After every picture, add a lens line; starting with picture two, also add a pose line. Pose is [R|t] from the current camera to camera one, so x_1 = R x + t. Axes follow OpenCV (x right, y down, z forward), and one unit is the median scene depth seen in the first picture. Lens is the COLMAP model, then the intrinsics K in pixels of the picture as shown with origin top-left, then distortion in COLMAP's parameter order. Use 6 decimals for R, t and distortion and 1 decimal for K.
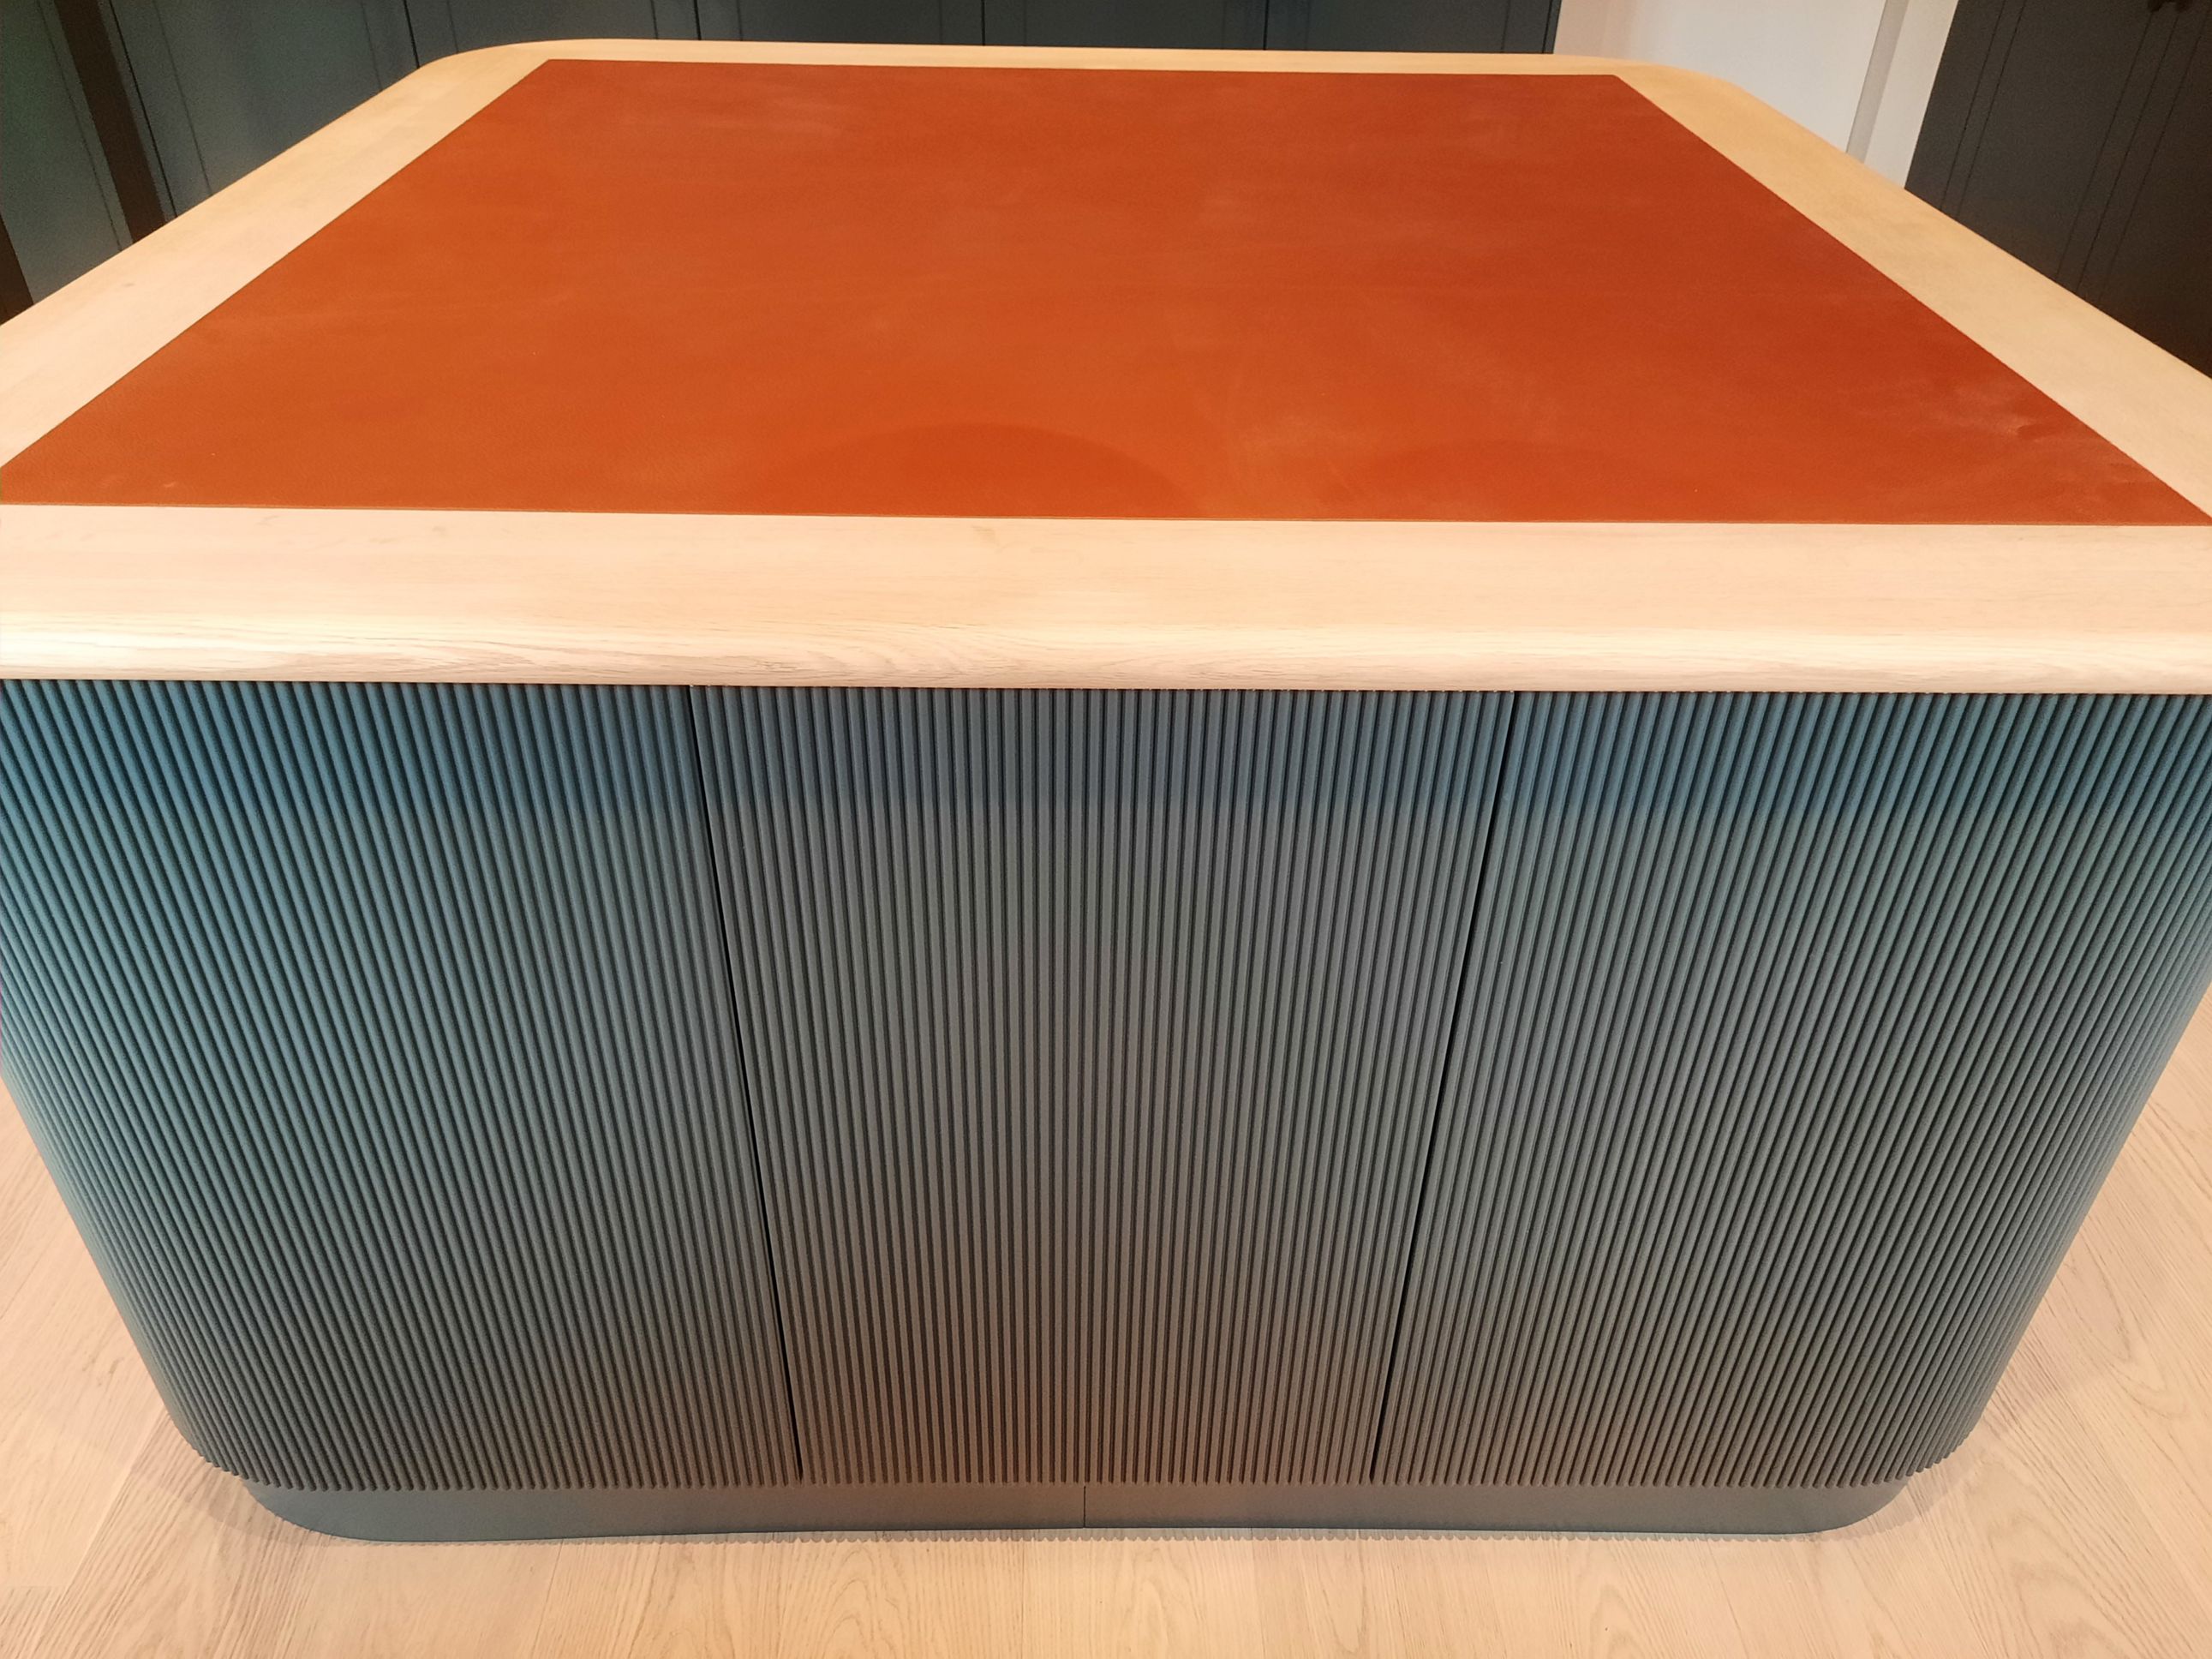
lens RADIAL K [[1631.5, 0, 1108.7], [0, 1631.5, 830.2], [0, 0, 1]] dist [0.056163, -0.002164]
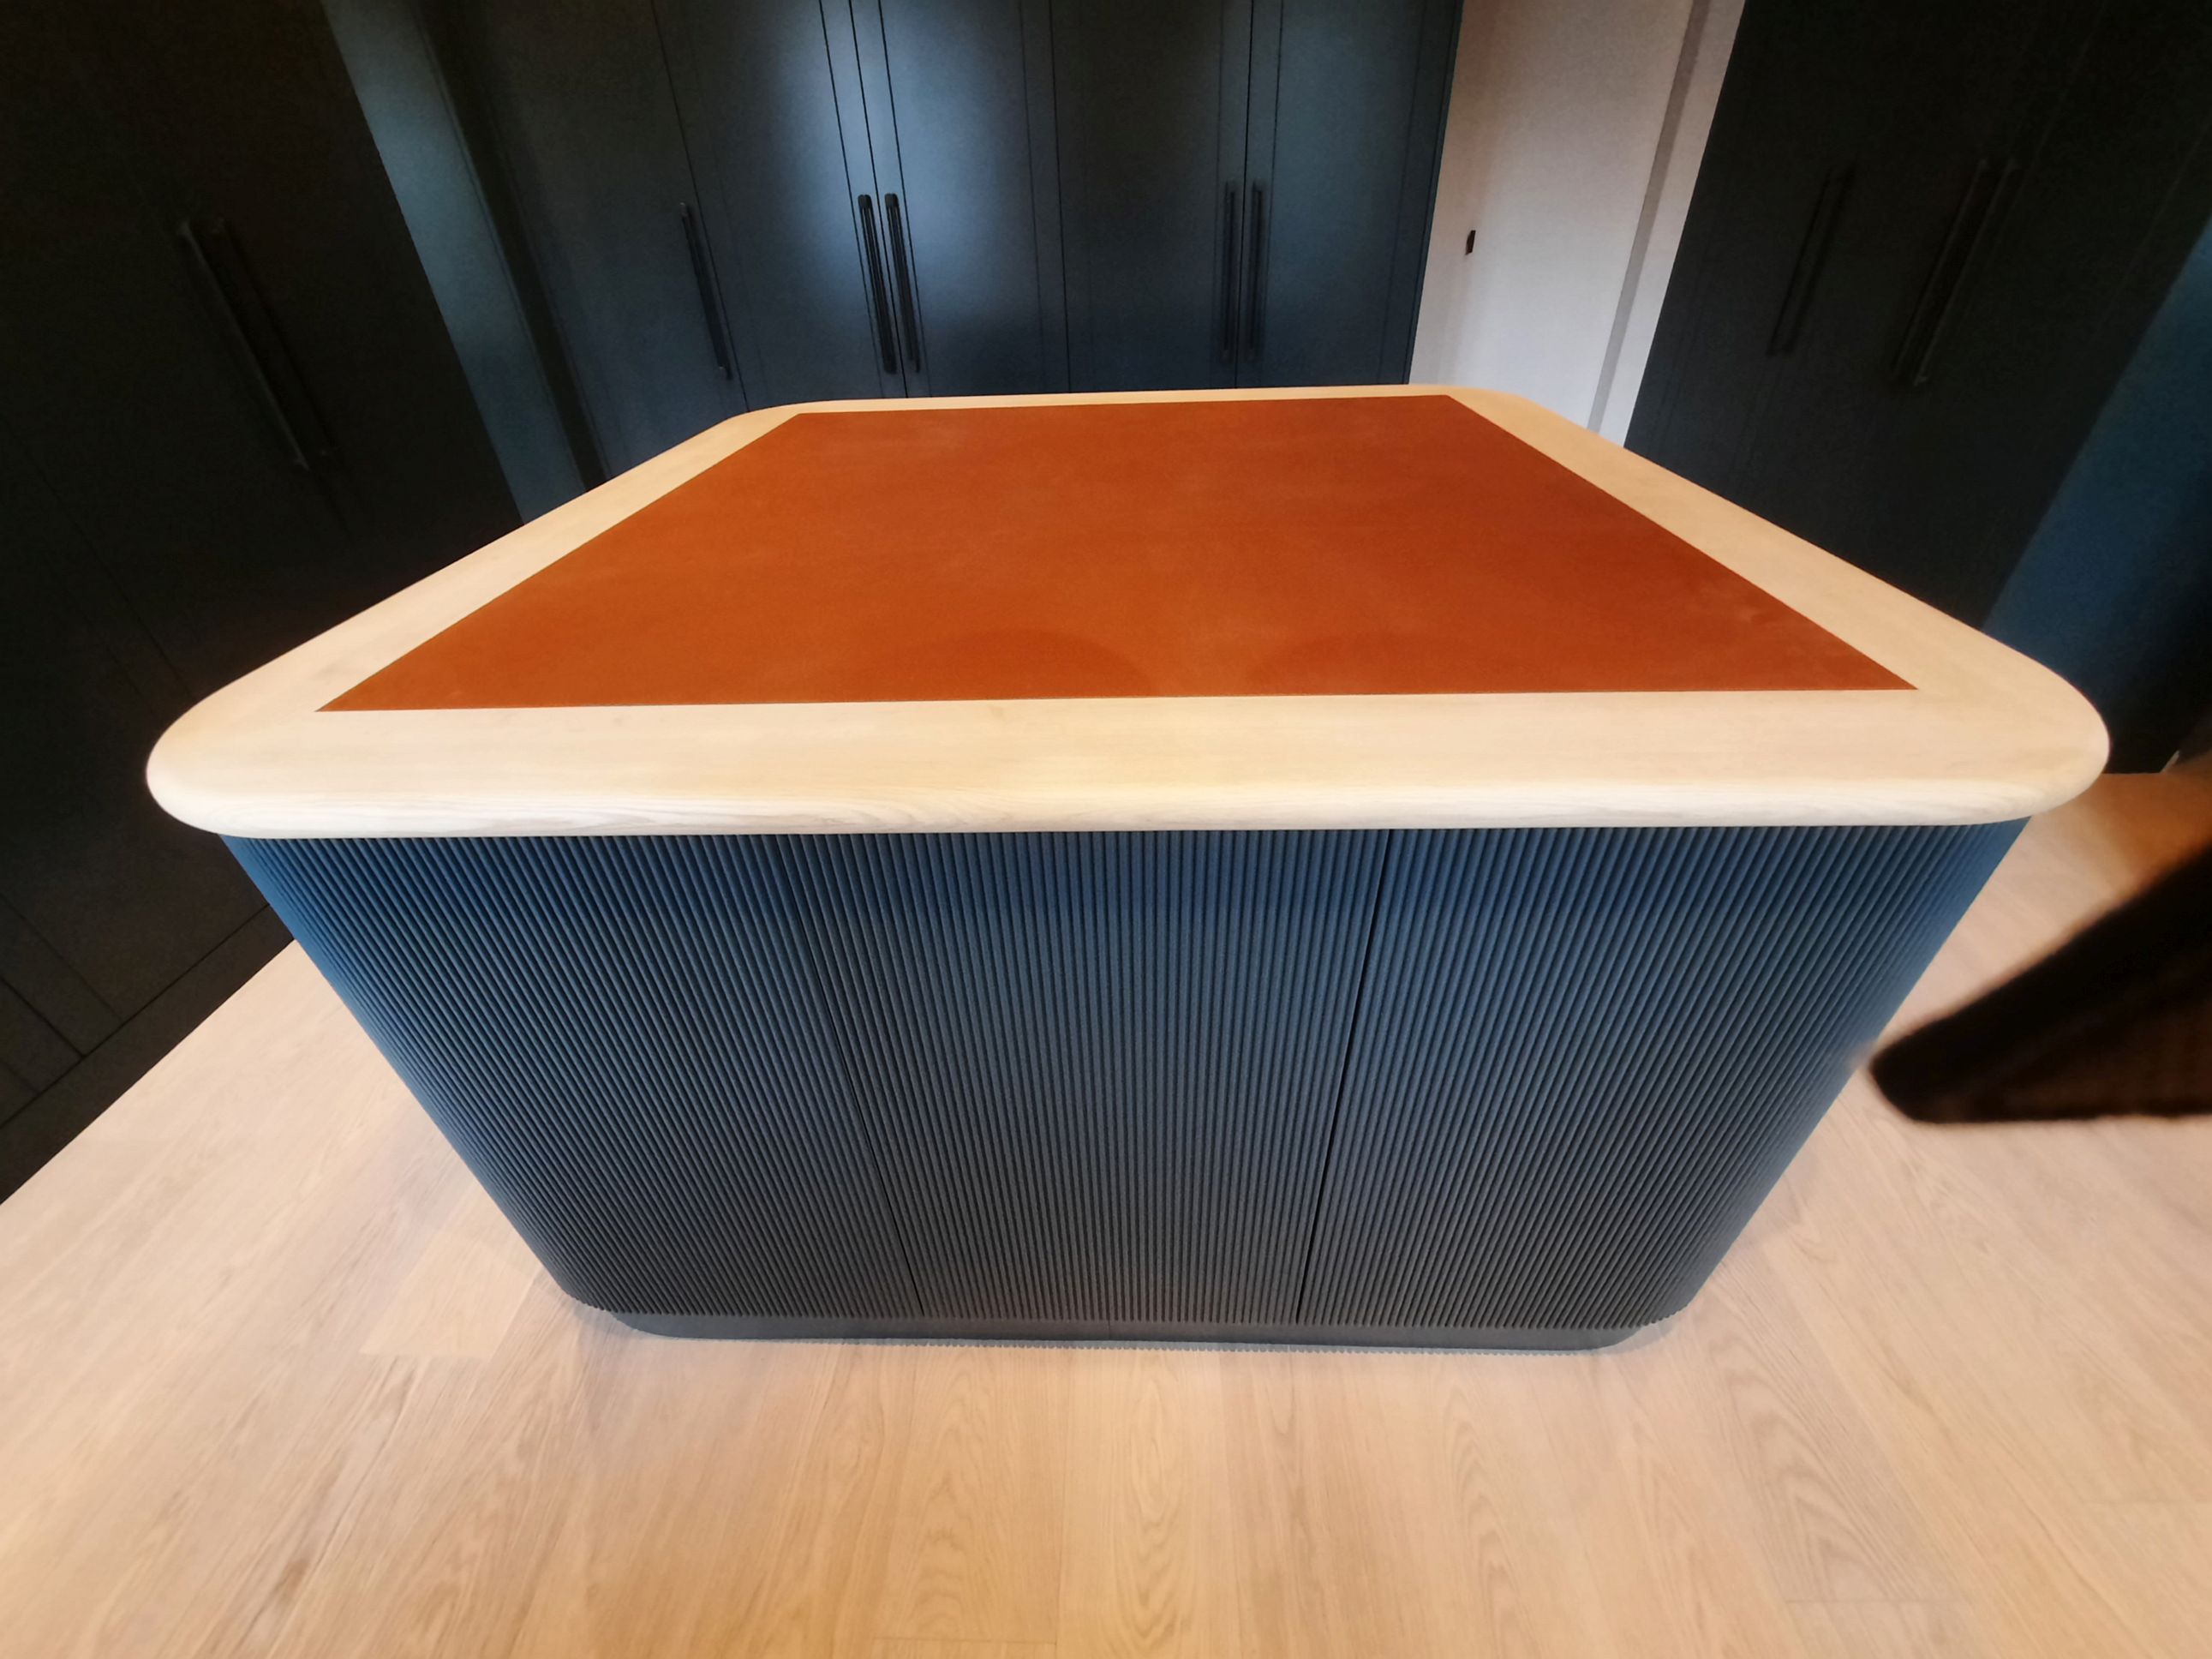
lens RADIAL K [[885.4, 0, 1112.4], [0, 885.4, 841.7], [0, 0, 1]] dist [-0.002147, -0.000232]
pose [[0.997863, -0.012664, -0.064096, 0.047114], [0.013436, 0.999842, 0.011627, -0.055947], [0.063938, -0.012463, 0.997876, 0.182535]]
